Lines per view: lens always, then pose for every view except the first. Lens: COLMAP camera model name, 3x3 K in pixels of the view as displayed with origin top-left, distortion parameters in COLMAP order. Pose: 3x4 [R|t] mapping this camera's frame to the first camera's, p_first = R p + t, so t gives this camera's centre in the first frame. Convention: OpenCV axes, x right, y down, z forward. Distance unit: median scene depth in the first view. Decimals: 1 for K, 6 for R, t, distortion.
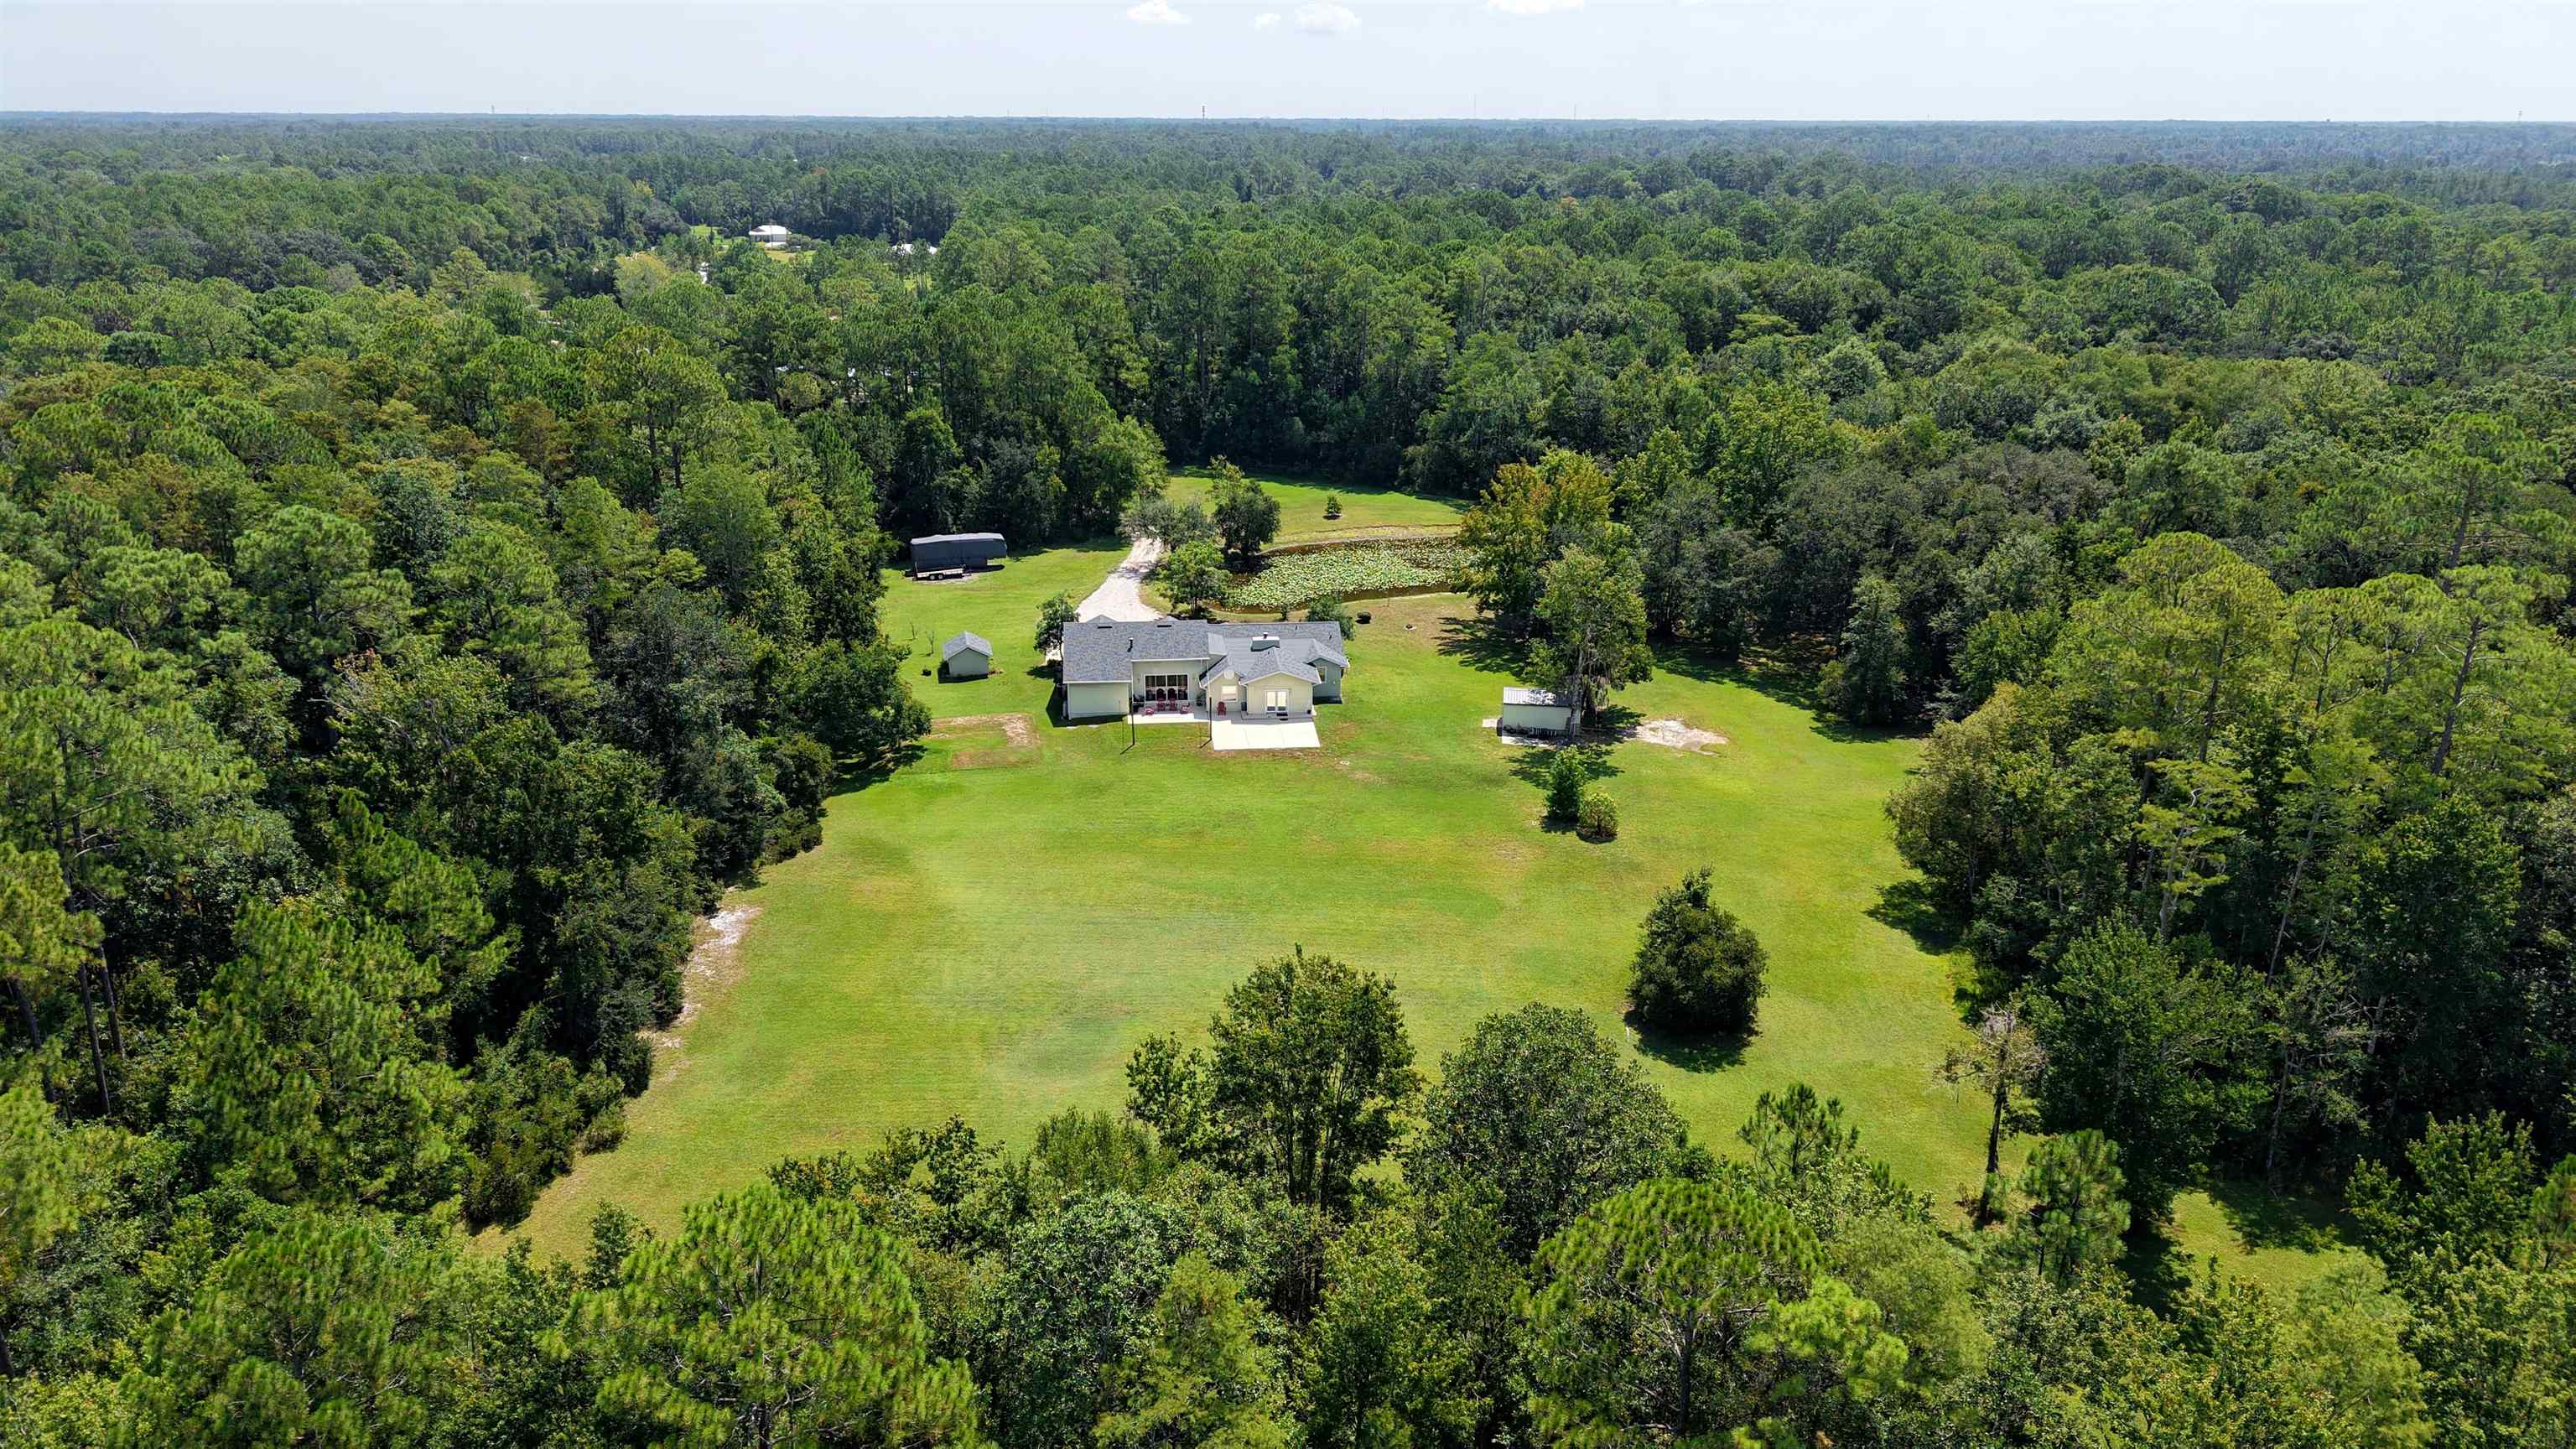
lens RADIAL K [[1707.0, 0, 1288.0], [0, 1707.0, 724.5], [0, 0, 1]] dist [0.003598, 0.000323]
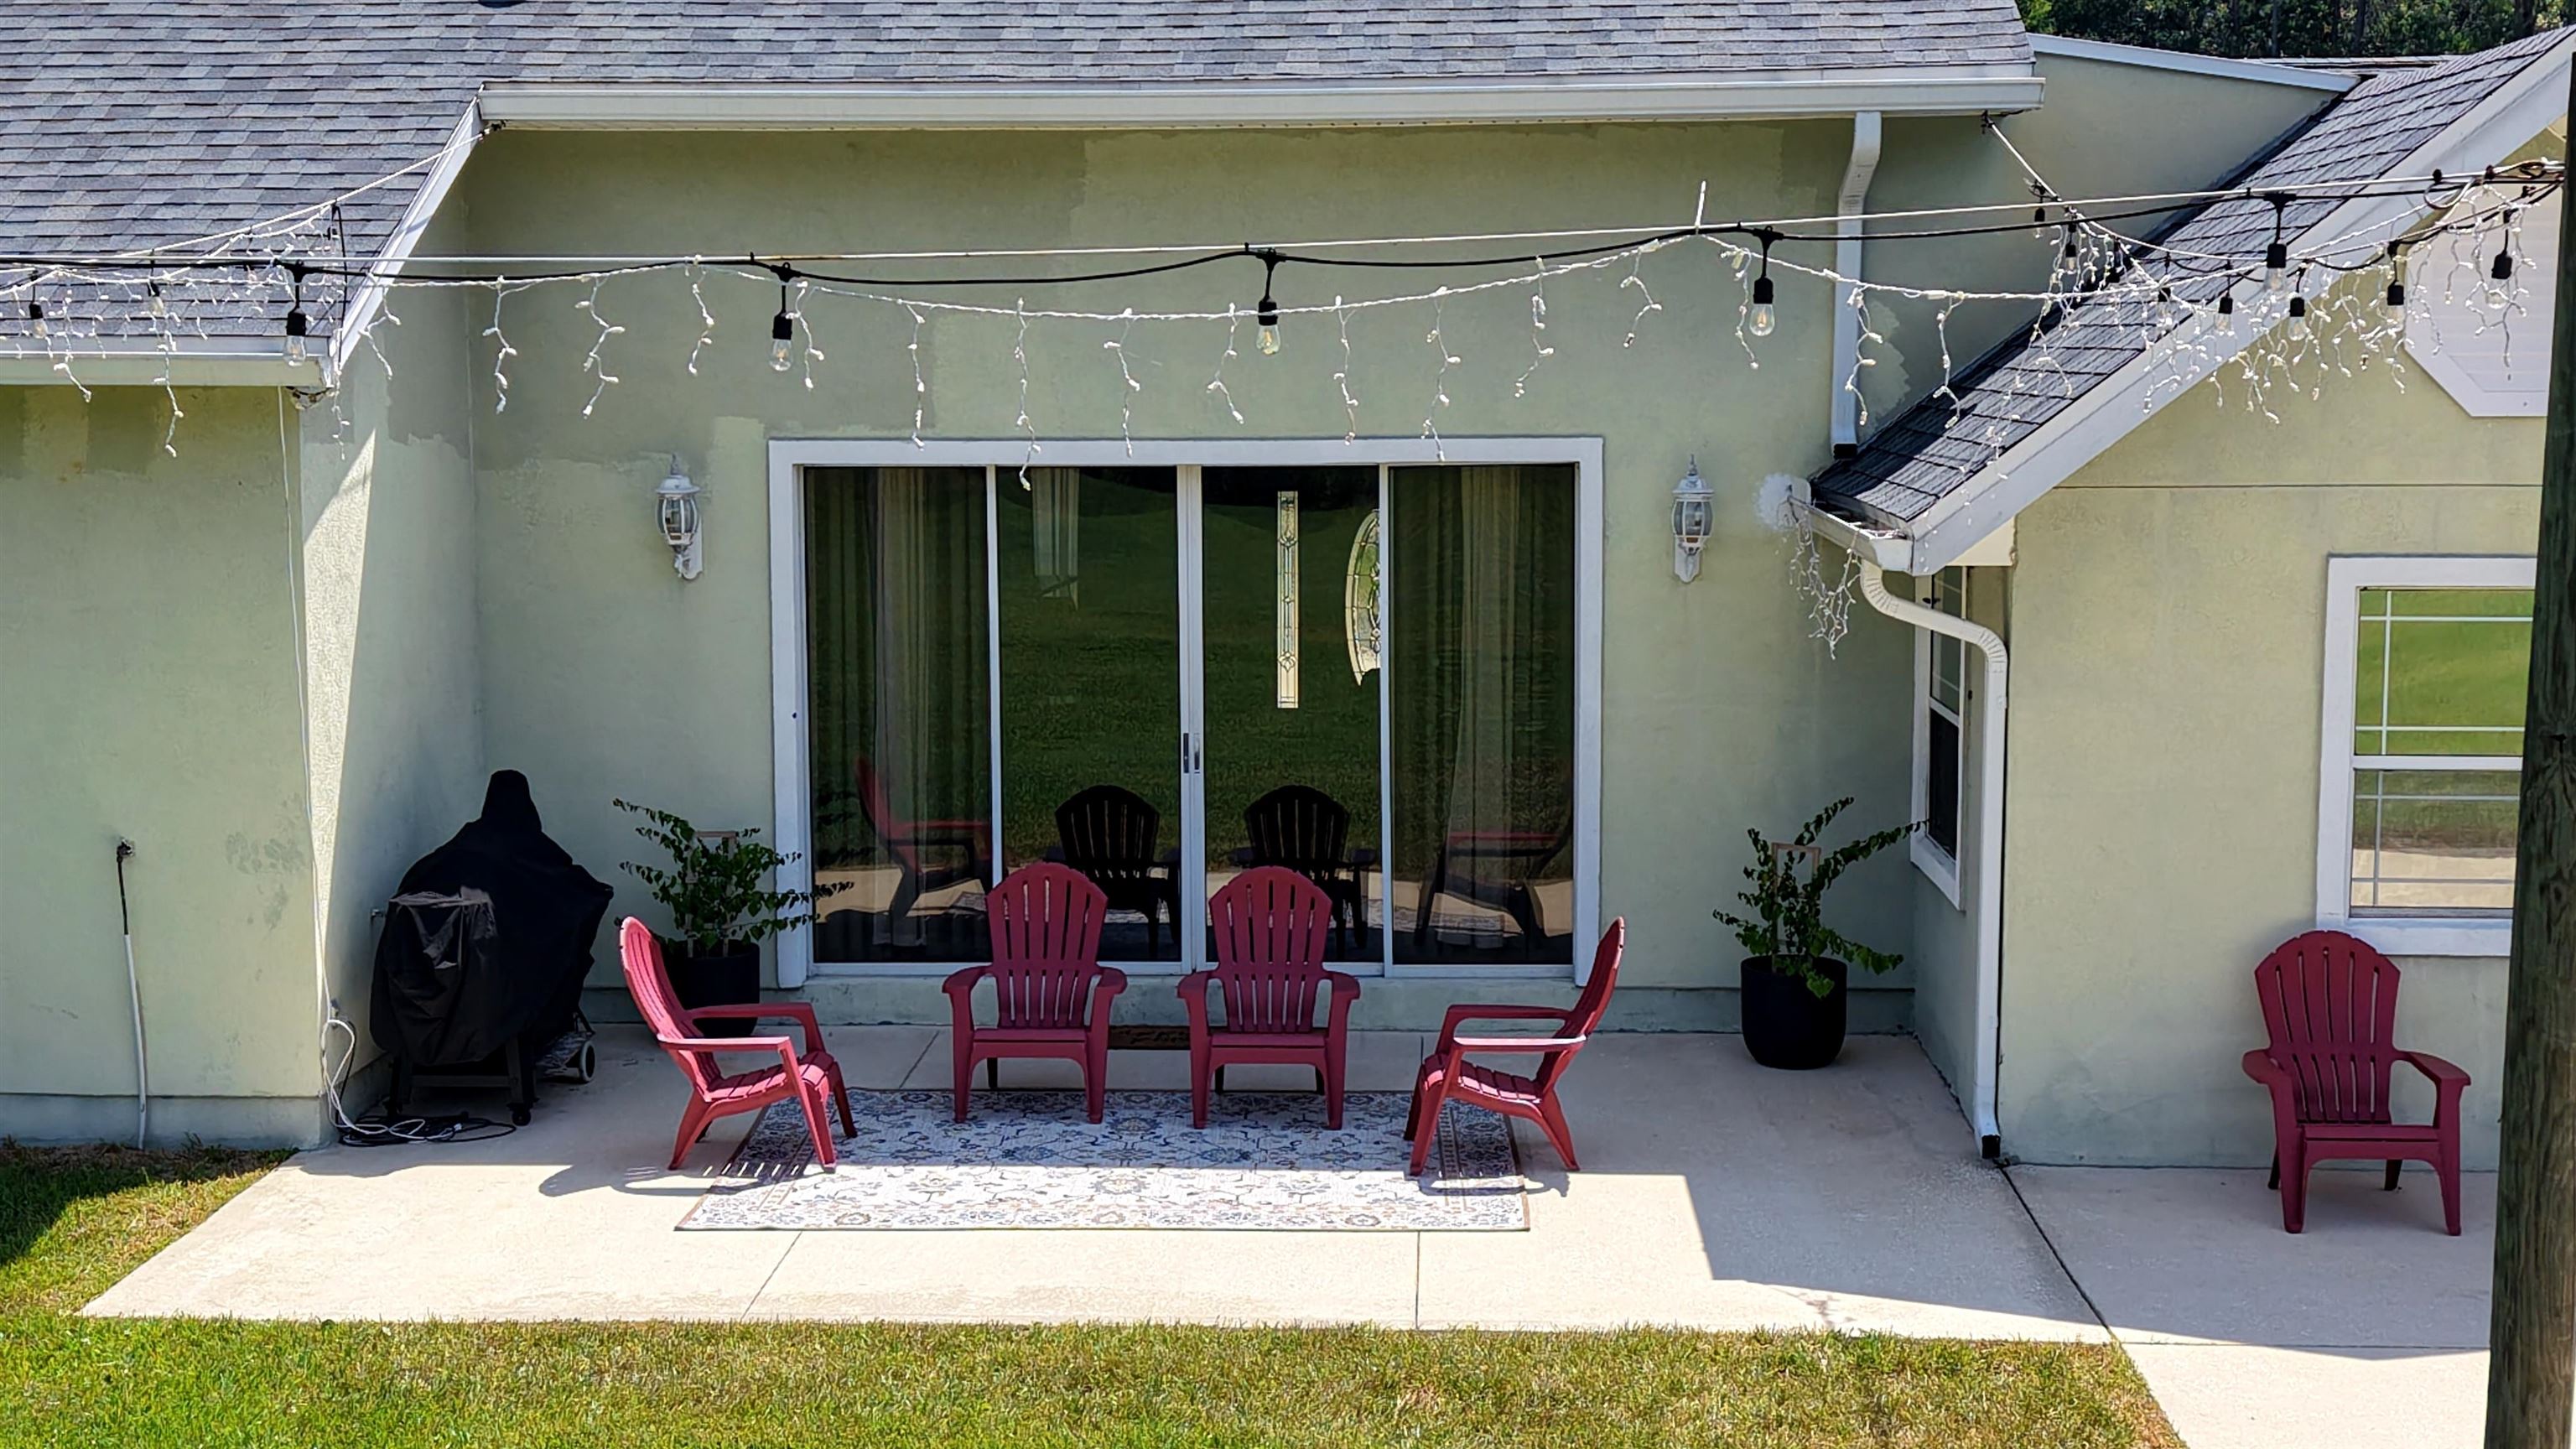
lens RADIAL K [[3389.3, 0, 1288.0], [0, 3389.3, 724.5], [0, 0, 1]] dist [0.047423, -0.100606]
pose [[0.988887, 0.018131, -0.147559, -0.053075], [-0.051600, 0.972693, -0.226285, 0.002515], [0.139427, 0.231385, 0.962819, 0.908243]]
